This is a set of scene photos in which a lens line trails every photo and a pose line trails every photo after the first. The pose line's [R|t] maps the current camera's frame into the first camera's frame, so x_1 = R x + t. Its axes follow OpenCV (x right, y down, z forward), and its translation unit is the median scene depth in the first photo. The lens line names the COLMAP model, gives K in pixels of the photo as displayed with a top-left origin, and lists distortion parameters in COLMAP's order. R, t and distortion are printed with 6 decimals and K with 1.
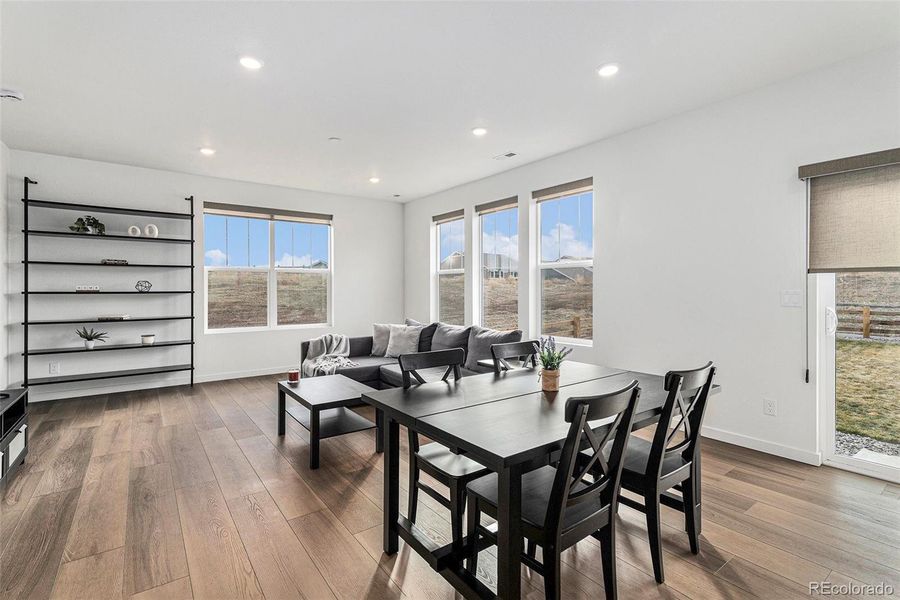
lens RADIAL K [[419.1, 0, 451.8], [0, 419.1, 290.3], [0, 0, 1]] dist [0.000842, 0.000107]
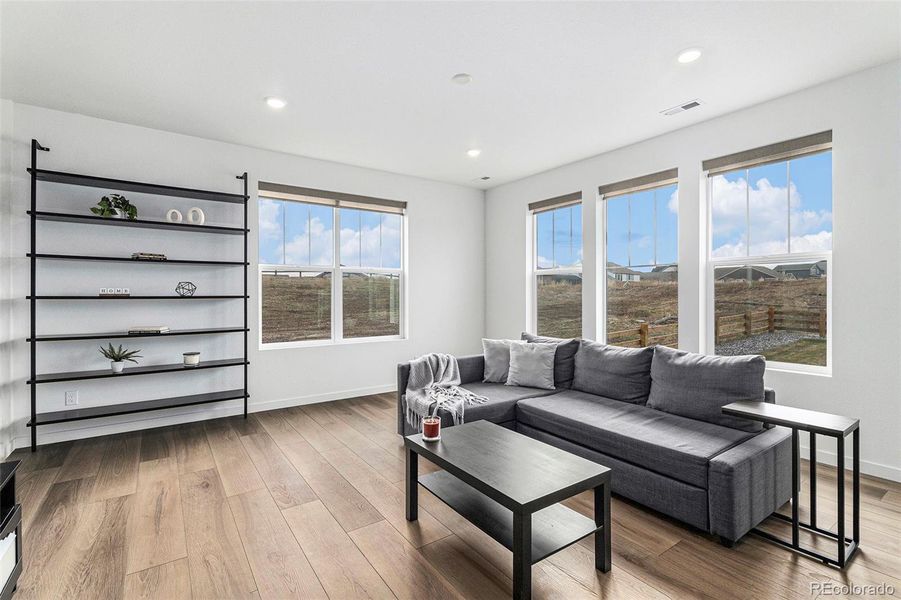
lens RADIAL K [[417.4, 0, 452.8], [0, 417.4, 295.8], [0, 0, 1]] dist [-0.001039, -0.000213]
pose [[0.999649, 0.001377, -0.026438, -0.240370], [-0.001306, 0.999995, 0.002736, 0.000090], [0.026442, -0.002701, 0.999647, 0.266076]]
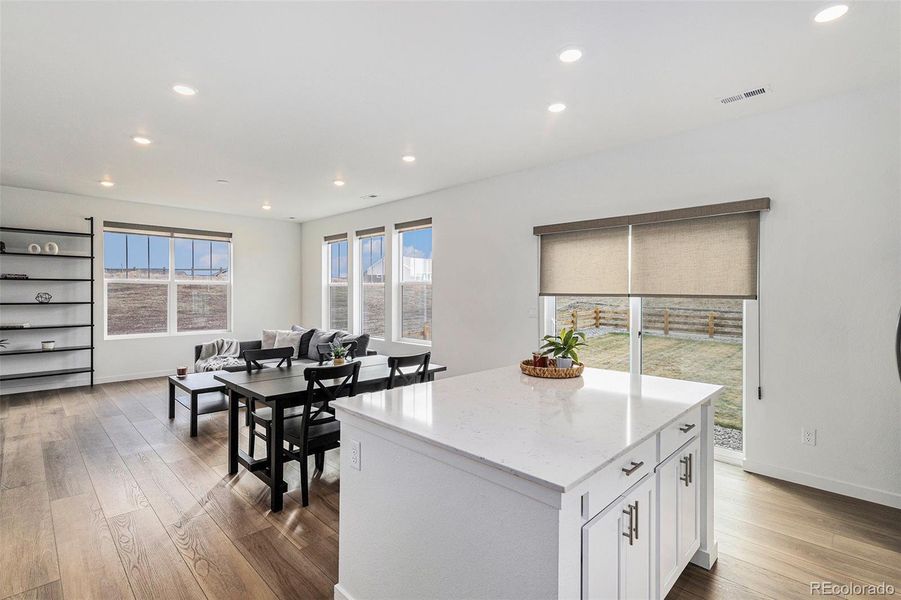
lens RADIAL K [[420.4, 0, 446.8], [0, 420.4, 297.4], [0, 0, 1]] dist [0.017166, -0.009224]
pose [[0.989121, 0.004904, 0.147023, 0.167780], [-0.006148, 0.999949, 0.008009, -0.027291], [-0.146976, -0.008826, 0.989101, -0.285859]]
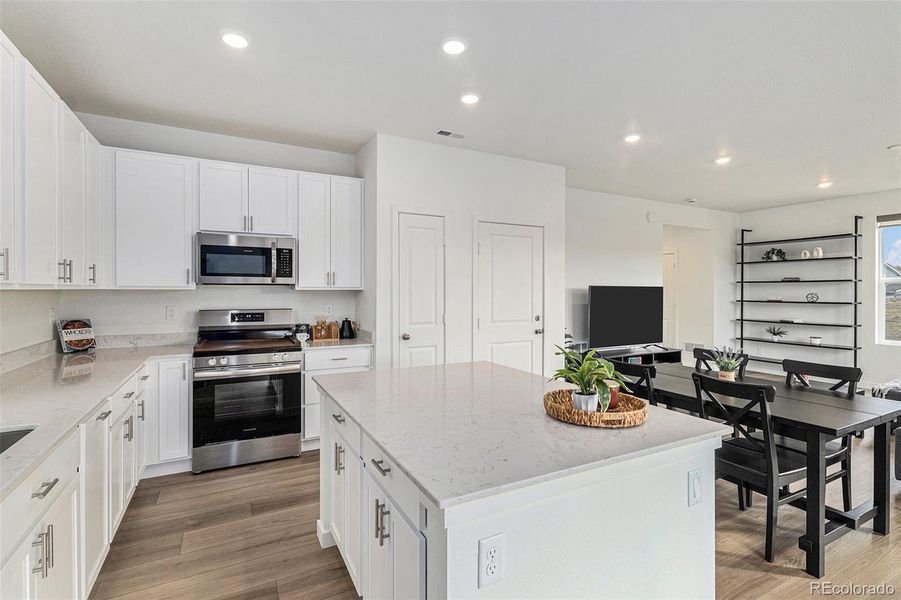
lens RADIAL K [[427.0, 0, 454.4], [0, 427.0, 290.9], [0, 0, 1]] dist [0.002275, 0.000193]
pose [[-0.148665, 0.002293, -0.988885, 0.712628], [-0.005237, 0.999981, 0.003106, -0.028956], [0.988874, 0.005640, -0.148650, 0.137705]]
